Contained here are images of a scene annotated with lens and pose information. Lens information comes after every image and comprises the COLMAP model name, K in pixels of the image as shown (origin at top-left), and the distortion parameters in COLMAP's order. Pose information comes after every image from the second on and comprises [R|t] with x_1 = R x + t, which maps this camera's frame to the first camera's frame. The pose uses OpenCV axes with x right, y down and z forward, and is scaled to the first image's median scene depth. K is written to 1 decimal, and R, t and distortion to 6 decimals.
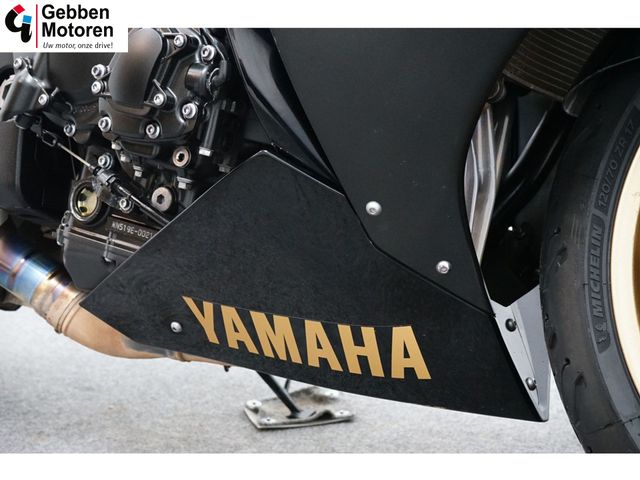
lens RADIAL K [[1016.8, 0, 320.0], [0, 1016.8, 240.0], [0, 0, 1]] dist [-0.027707, -0.034996]
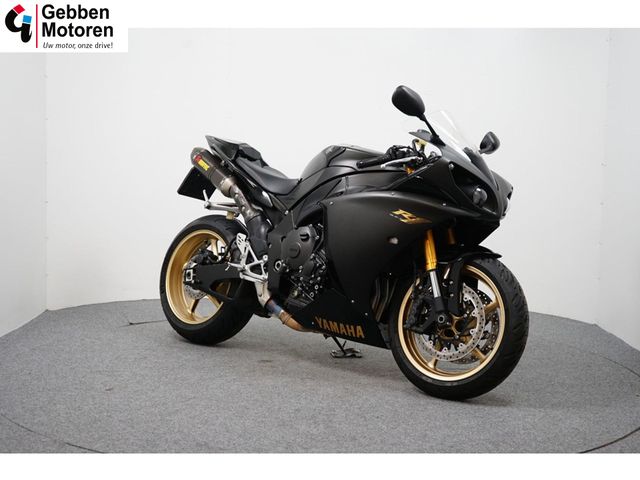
lens RADIAL K [[975.5, 0, 320.0], [0, 975.5, 240.0], [0, 0, 1]] dist [0.001742, -0.011953]
pose [[0.986816, 0.070110, -0.145873, 0.507757], [-0.076545, 0.996304, -0.038972, -0.118922], [0.142601, 0.049624, 0.988535, -3.376415]]
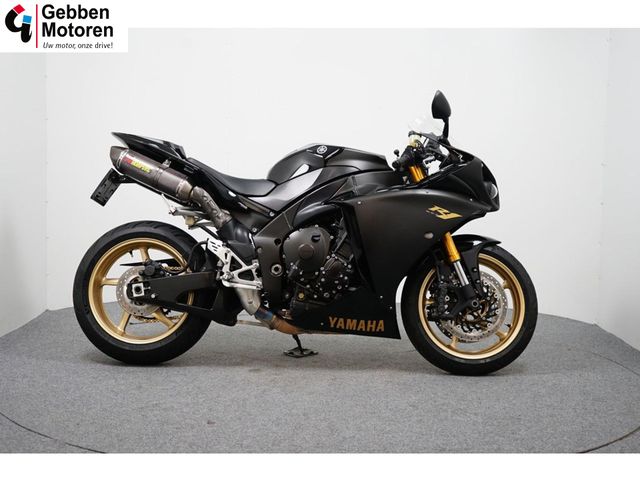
lens RADIAL K [[975.5, 0, 320.0], [0, 975.5, 240.0], [0, 0, 1]] dist [0.001742, -0.011953]
pose [[0.866283, 0.002751, 0.499547, -2.393974], [0.019838, 0.999007, -0.039904, -0.115435], [-0.499160, 0.044478, 0.865367, -2.807190]]
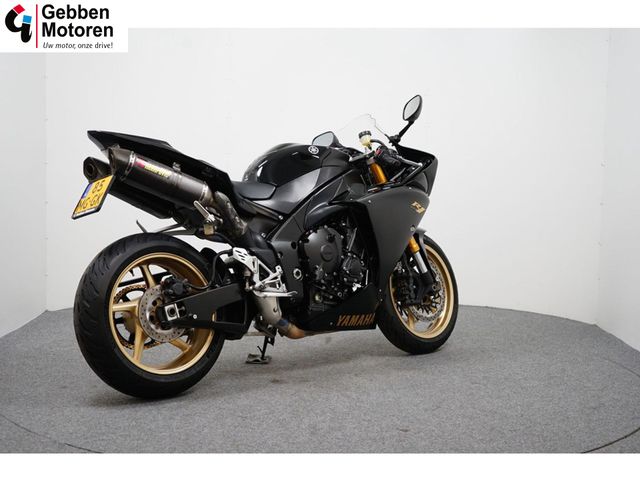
lens RADIAL K [[975.5, 0, 320.0], [0, 975.5, 240.0], [0, 0, 1]] dist [0.001742, -0.011953]
pose [[0.305003, -0.048972, 0.951091, -4.415916], [0.104154, 0.994402, 0.017802, -0.377822], [-0.946639, 0.093630, 0.308397, -0.299270]]
